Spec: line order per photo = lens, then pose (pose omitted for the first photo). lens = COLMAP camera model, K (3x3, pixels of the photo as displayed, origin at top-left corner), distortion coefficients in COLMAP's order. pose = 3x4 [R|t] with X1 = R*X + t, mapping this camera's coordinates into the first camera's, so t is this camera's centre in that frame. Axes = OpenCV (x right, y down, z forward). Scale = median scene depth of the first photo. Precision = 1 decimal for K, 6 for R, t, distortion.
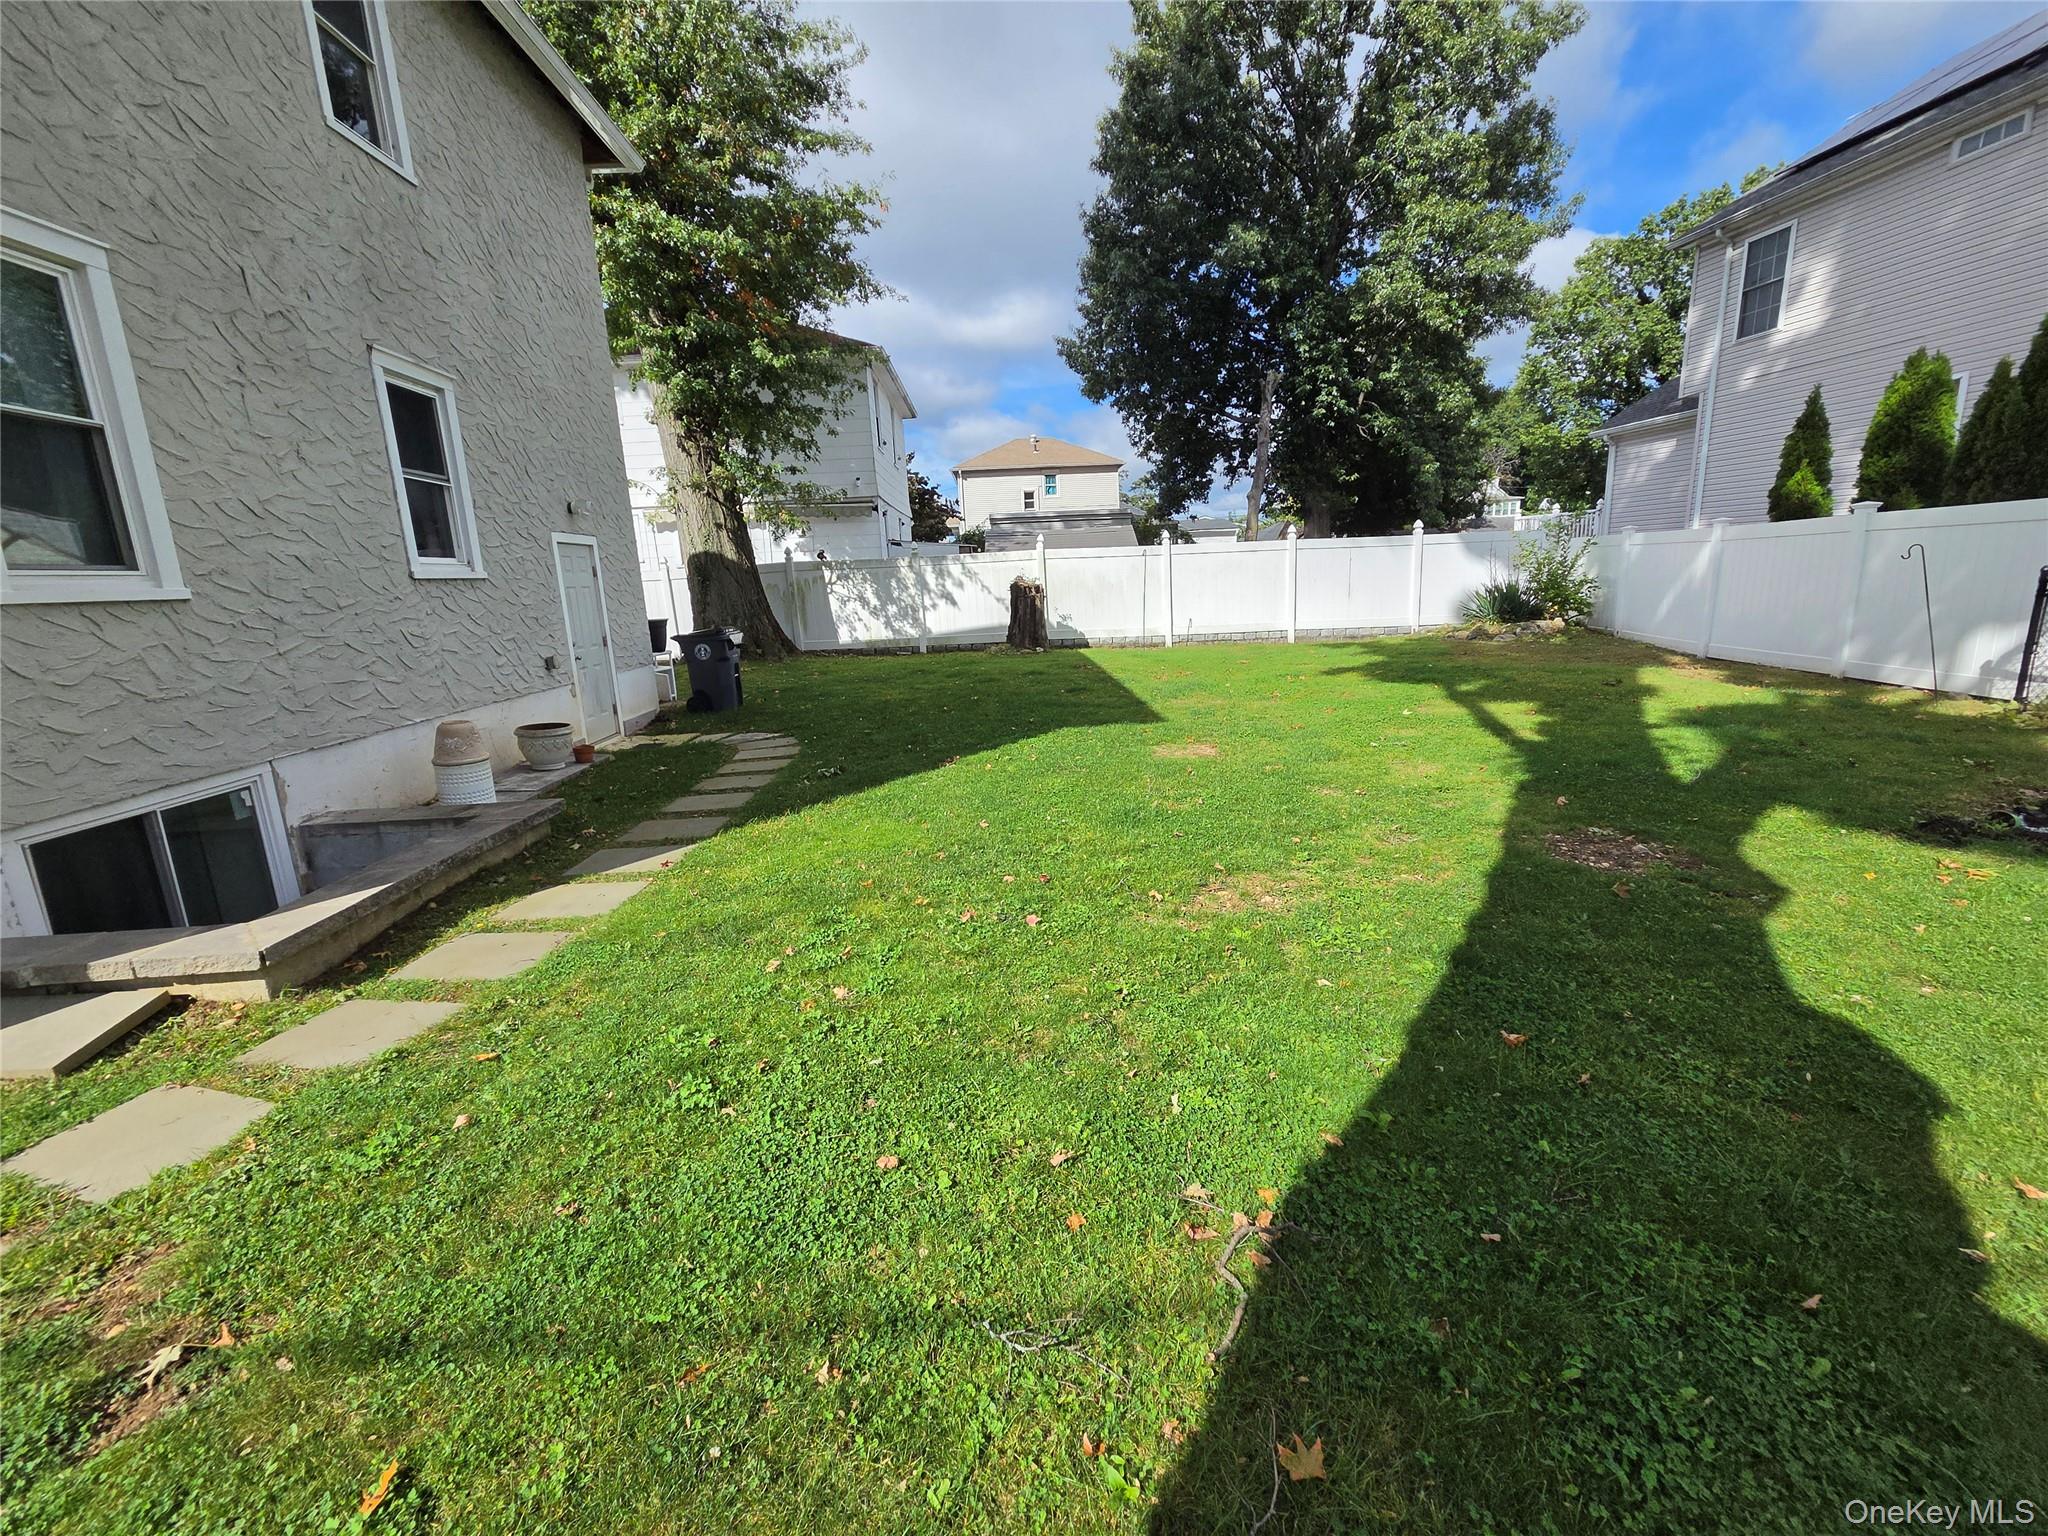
lens RADIAL K [[847.4, 0, 1020.6], [0, 847.4, 758.9], [0, 0, 1]] dist [-0.000118, 0.004124]
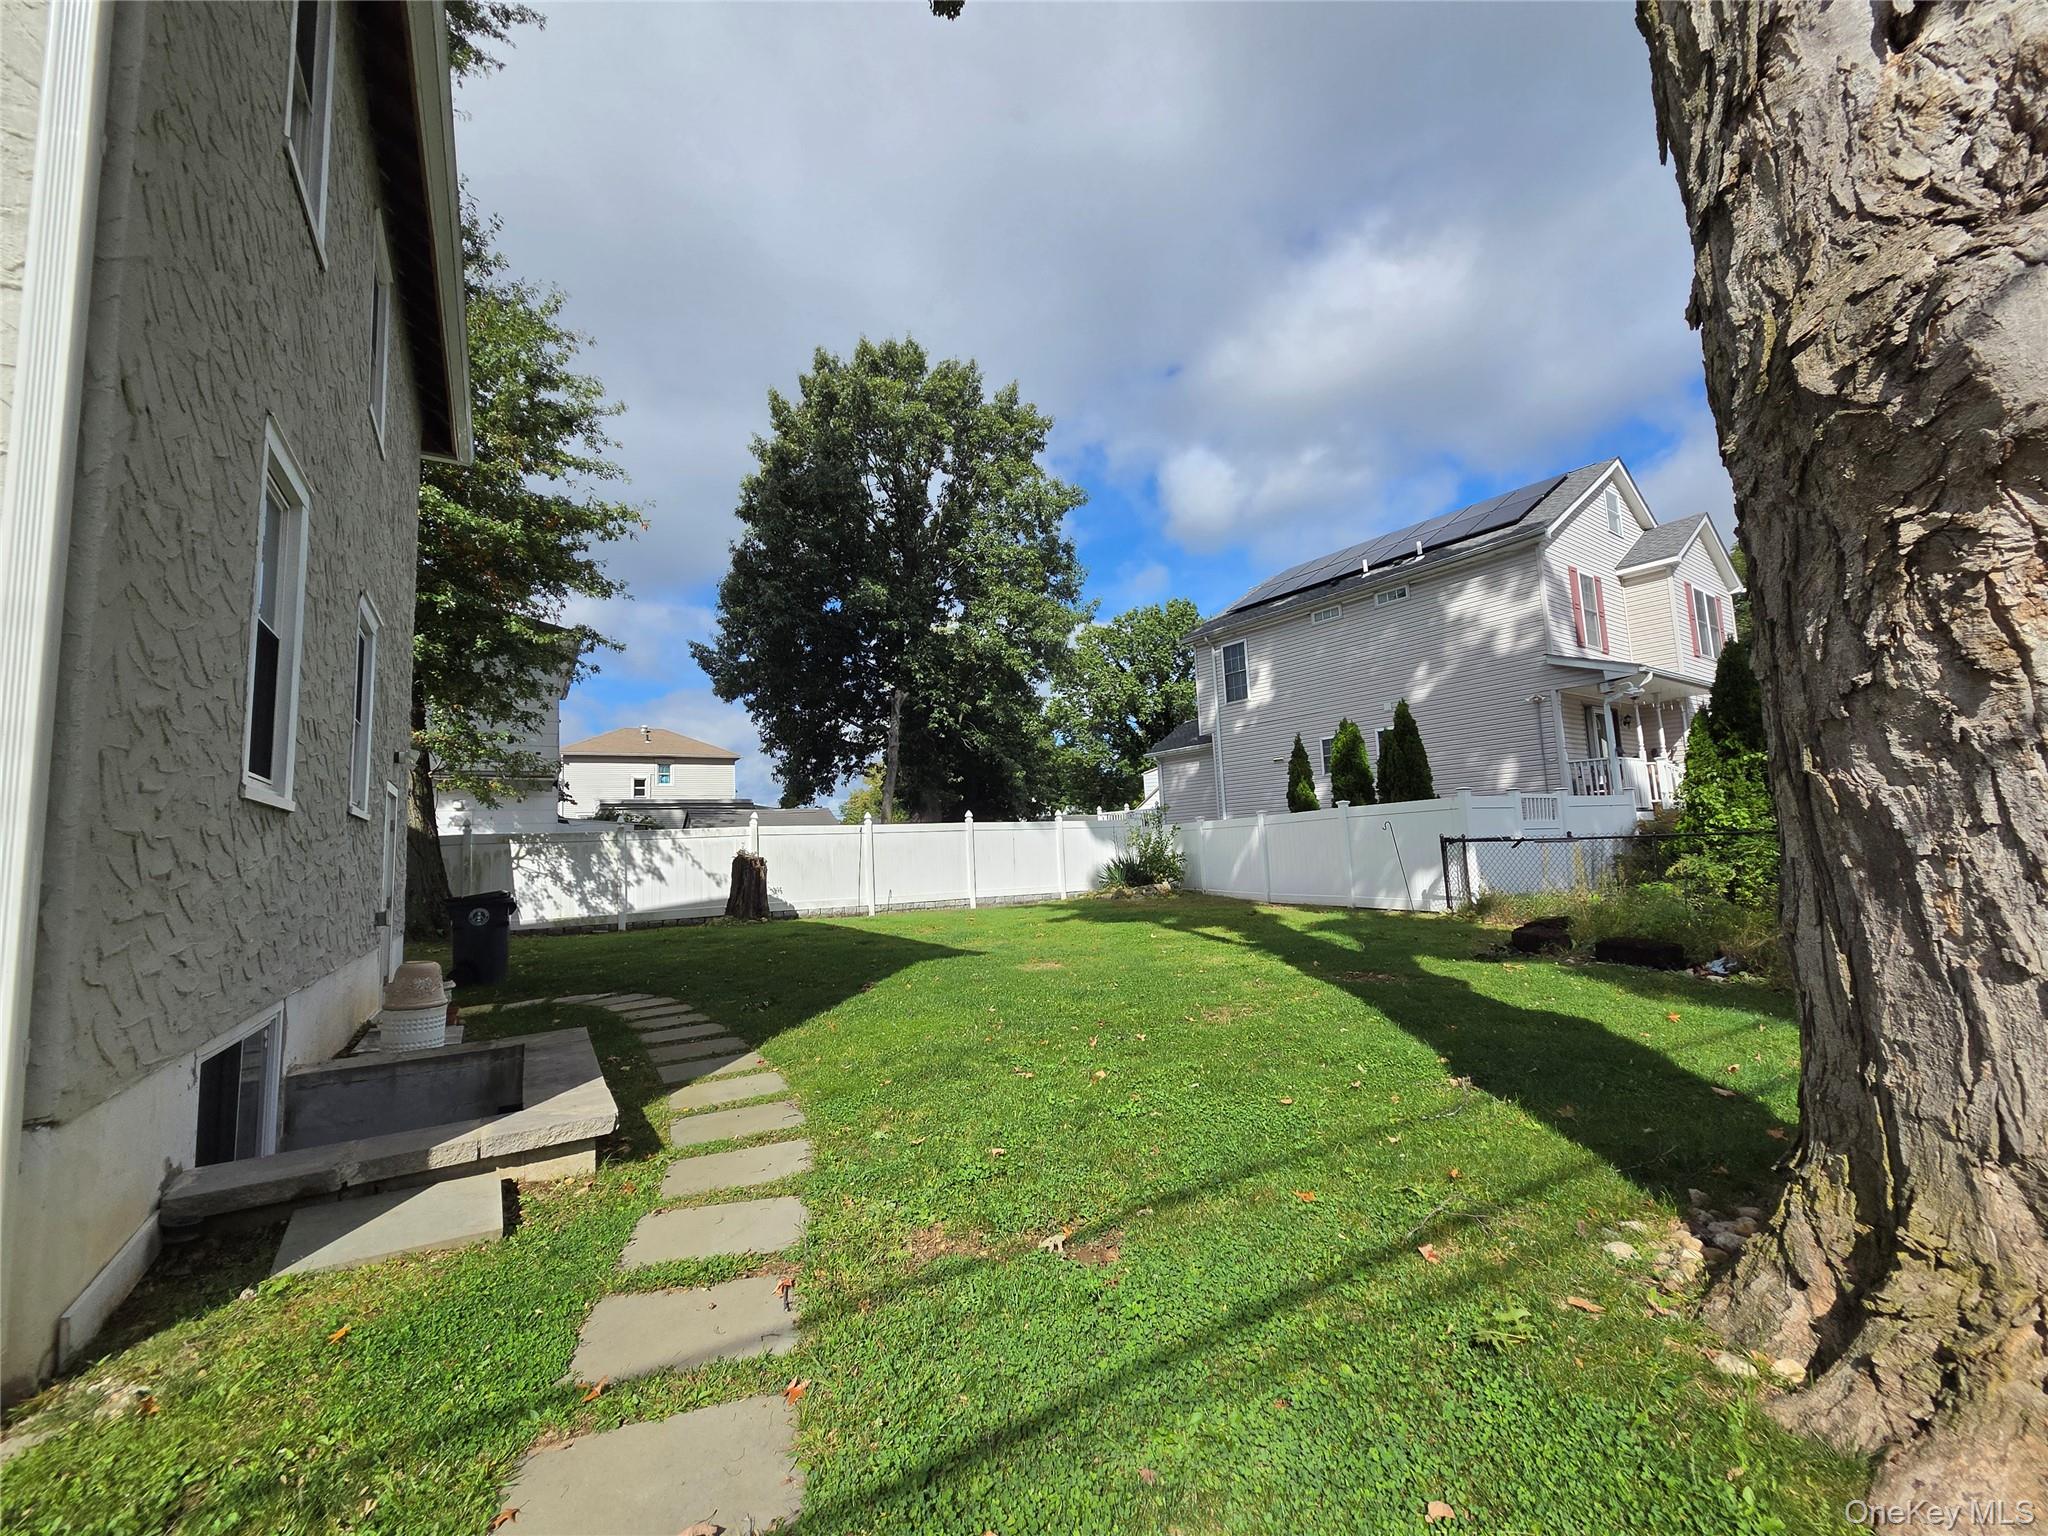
lens RADIAL K [[847.4, 0, 1025.1], [0, 847.4, 760.0], [0, 0, 1]] dist [-0.000118, 0.004124]
pose [[0.876076, 0.056793, 0.478817, -0.186351], [0.107877, 0.944780, -0.309440, 0.036625], [-0.469951, 0.322747, 0.821572, -0.050496]]
